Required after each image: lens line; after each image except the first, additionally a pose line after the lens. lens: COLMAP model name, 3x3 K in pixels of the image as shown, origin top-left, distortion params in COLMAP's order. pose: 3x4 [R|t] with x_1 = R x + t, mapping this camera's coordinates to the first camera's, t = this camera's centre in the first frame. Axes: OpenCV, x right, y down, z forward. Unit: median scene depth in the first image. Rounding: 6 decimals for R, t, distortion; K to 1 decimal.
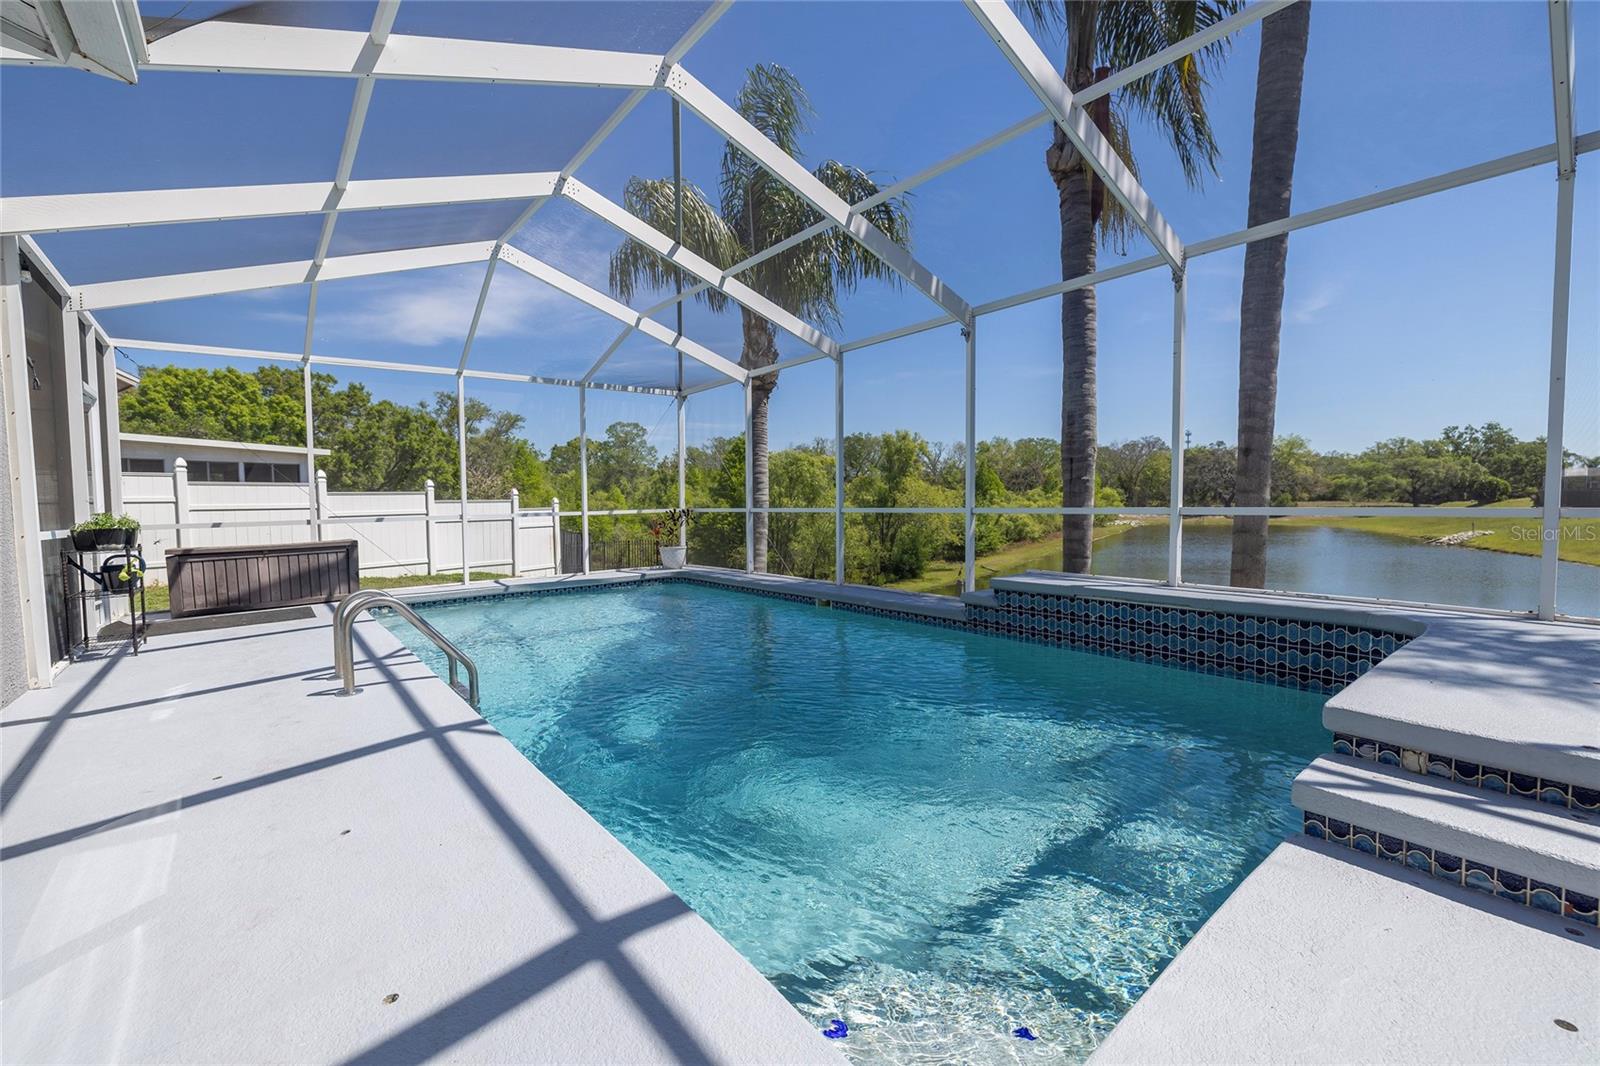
lens RADIAL K [[668.9, 0, 785.2], [0, 668.9, 533.1], [0, 0, 1]] dist [0.002495, 0.000545]
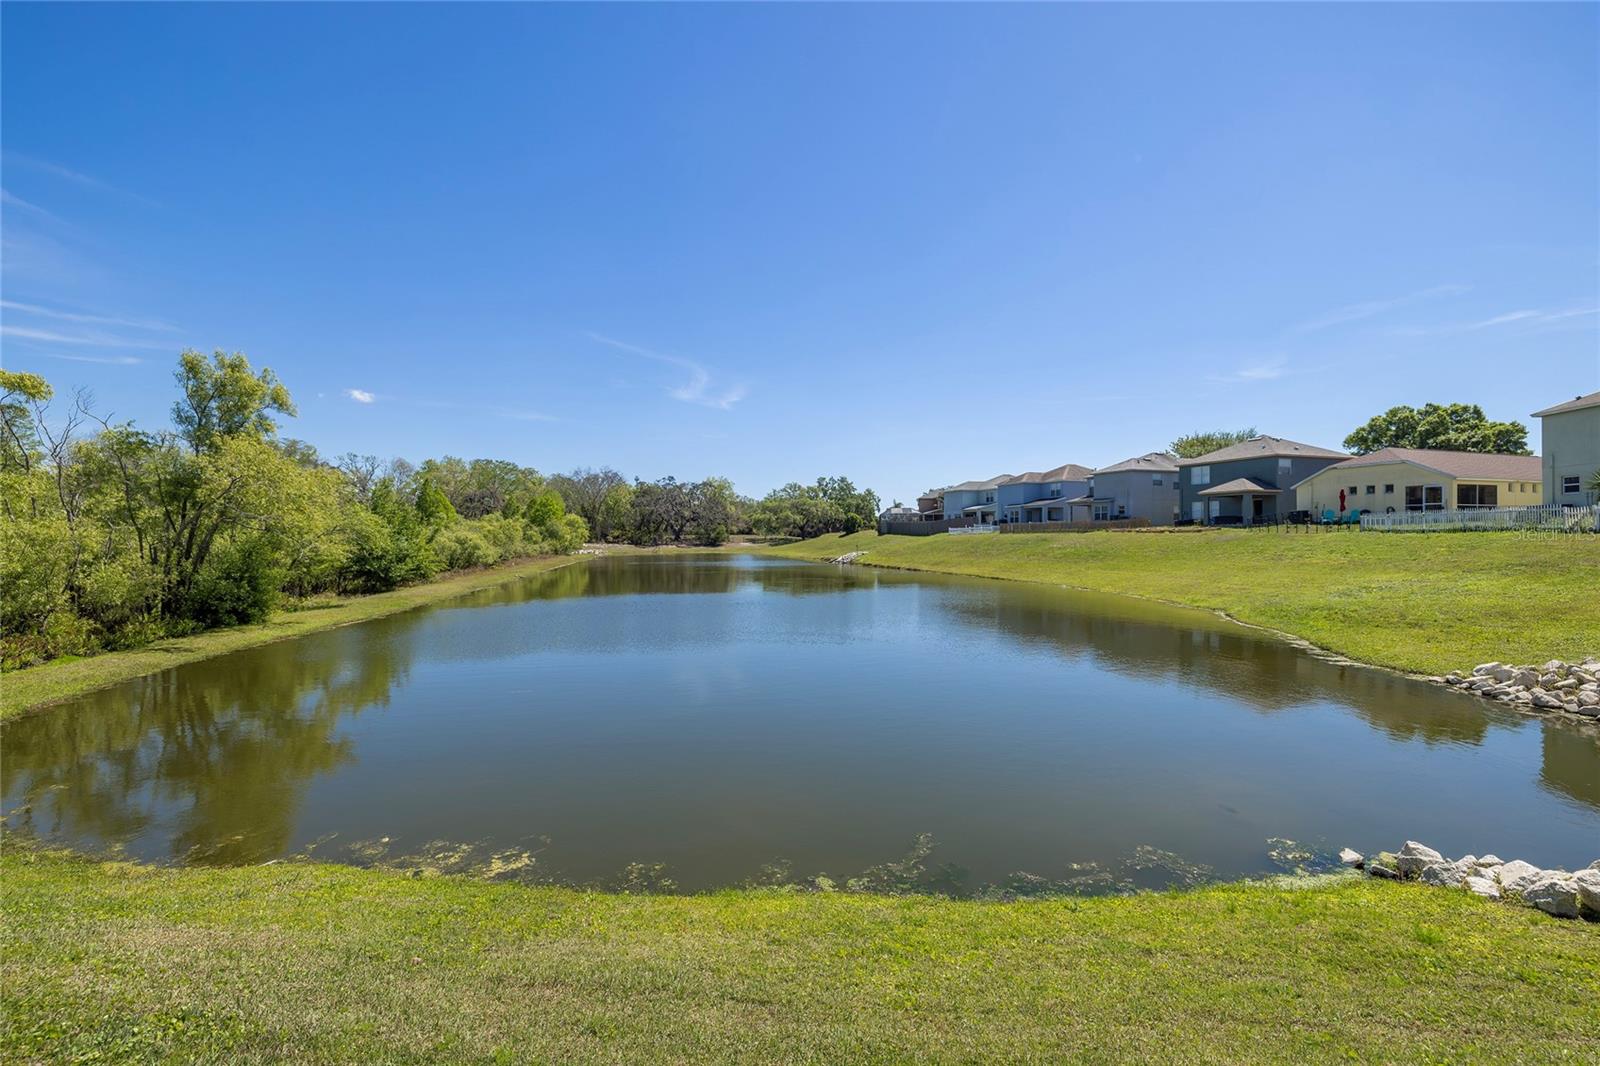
lens RADIAL K [[673.3, 0, 792.7], [0, 673.3, 526.9], [0, 0, 1]] dist [-0.000108, -0.000125]
pose [[0.716814, 0.024505, 0.696834, 0.050107], [0.022335, 0.998062, -0.058073, 0.012070], [-0.696906, 0.057192, 0.714878, 0.119250]]
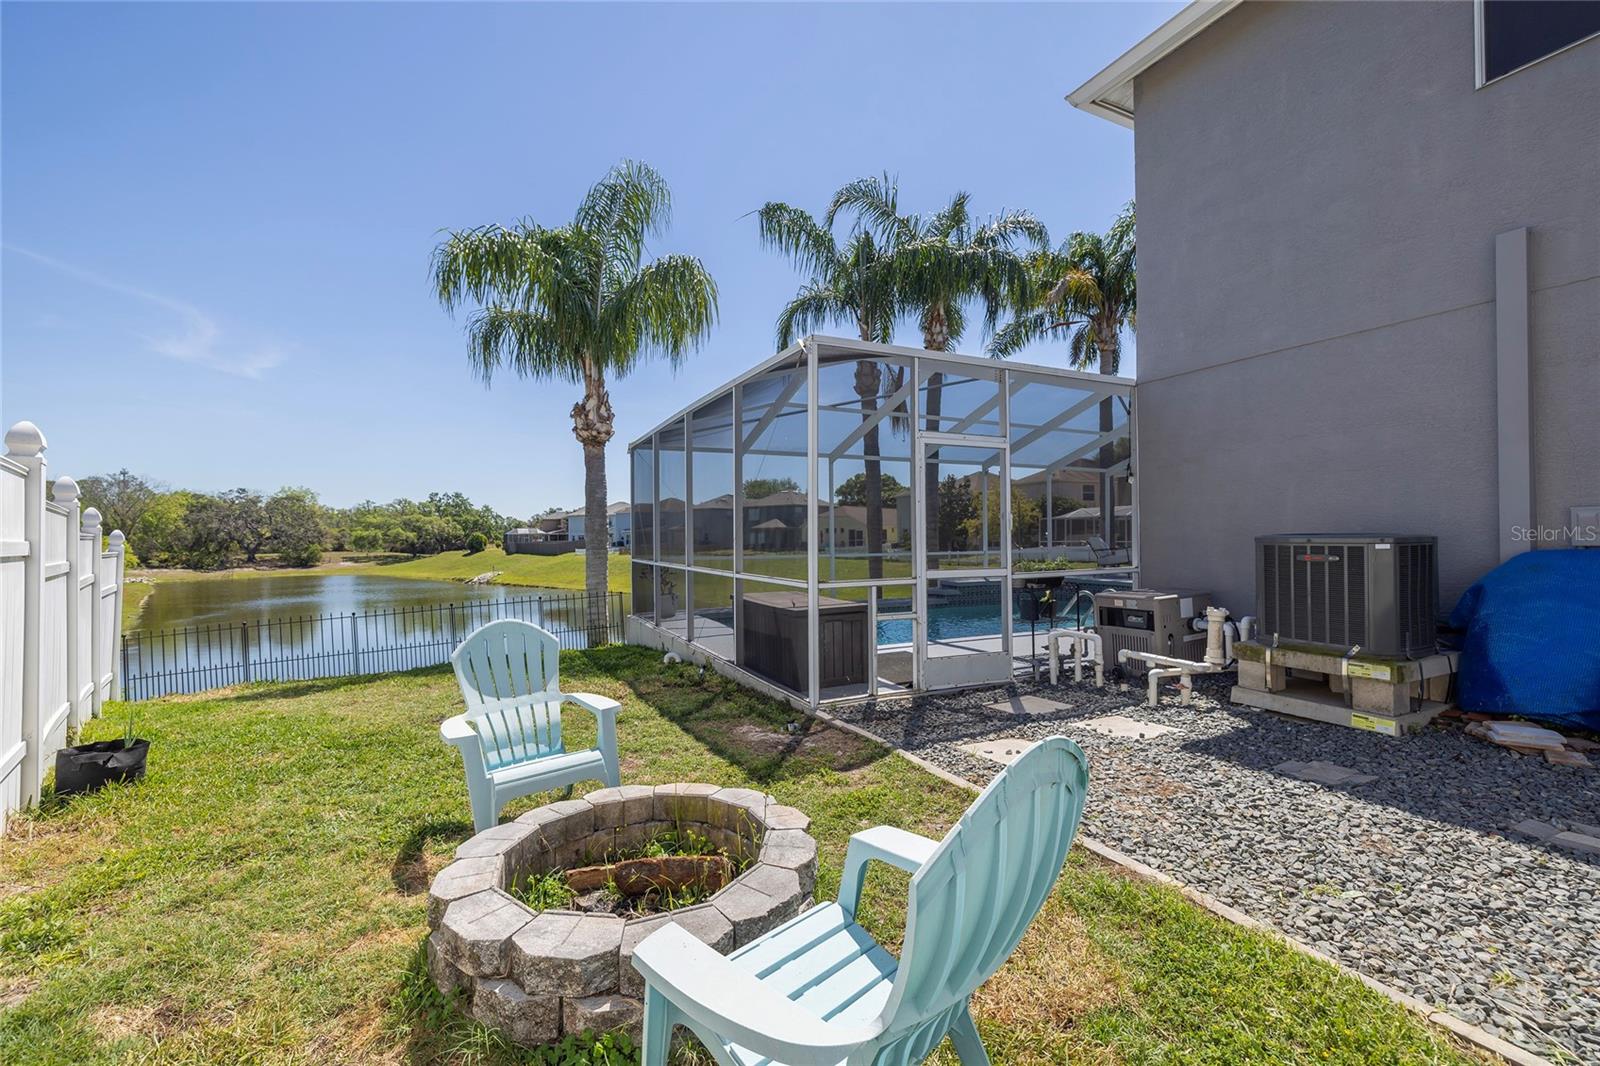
lens RADIAL K [[676.0, 0, 797.4], [0, 676.0, 535.1], [0, 0, 1]] dist [0.003339, 0.000372]
pose [[0.225076, 0.017225, 0.974189, -0.109137], [0.054011, 0.998086, -0.030126, -0.002263], [-0.972843, 0.059398, 0.223715, 0.047117]]
